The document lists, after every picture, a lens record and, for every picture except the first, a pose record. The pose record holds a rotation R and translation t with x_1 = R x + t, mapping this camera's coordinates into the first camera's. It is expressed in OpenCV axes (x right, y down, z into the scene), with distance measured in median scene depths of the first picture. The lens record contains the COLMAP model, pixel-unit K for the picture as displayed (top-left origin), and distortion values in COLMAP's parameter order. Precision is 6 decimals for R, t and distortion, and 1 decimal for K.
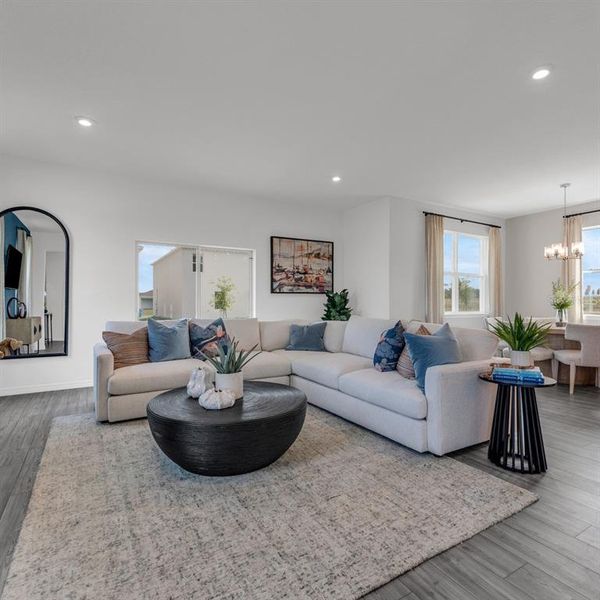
lens RADIAL K [[356.8, 0, 300.0], [0, 356.8, 300.0], [0, 0, 1]] dist [0.014945, 0.000344]
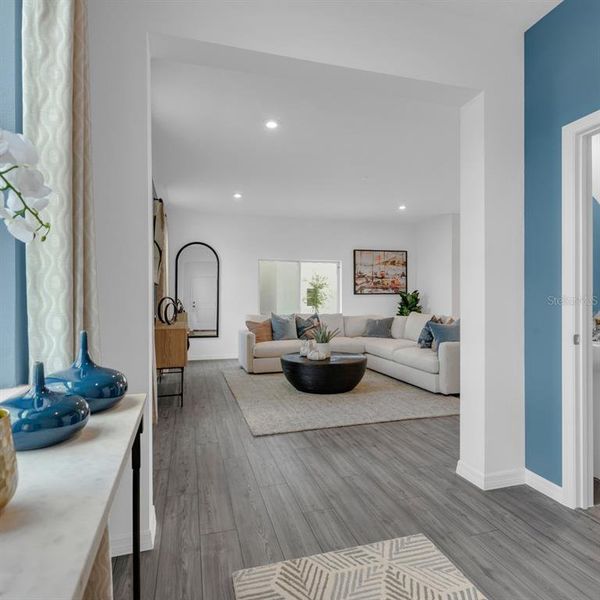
lens RADIAL K [[391.9, 0, 300.0], [0, 391.9, 300.0], [0, 0, 1]] dist [0.003116, -0.000143]
pose [[0.969143, -0.002964, -0.246483, 0.093513], [0.005669, 0.999931, 0.010263, -0.017733], [0.246435, -0.011344, 0.969093, -0.492345]]
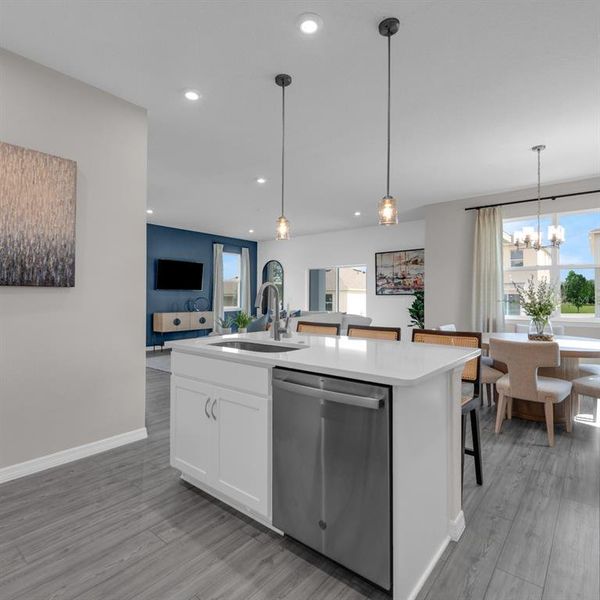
lens RADIAL K [[356.8, 0, 300.0], [0, 356.8, 300.0], [0, 0, 1]] dist [0.014945, 0.000344]
pose [[0.350192, 0.012303, -0.936597, 1.330846], [0.004043, 0.999885, 0.014646, -0.025794], [0.936669, -0.008916, 0.350102, 0.312582]]
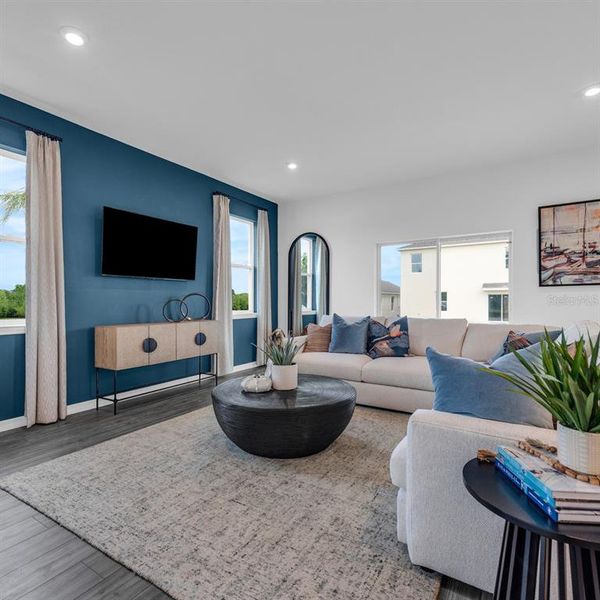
lens RADIAL K [[359.3, 0, 297.6], [0, 359.3, 301.8], [0, 0, 1]] dist [0.009045, 0.000445]
pose [[0.451575, 0.001723, -0.892232, 0.424729], [0.009010, 0.999938, 0.006491, 0.003093], [0.892188, -0.010970, 0.451532, 0.294745]]
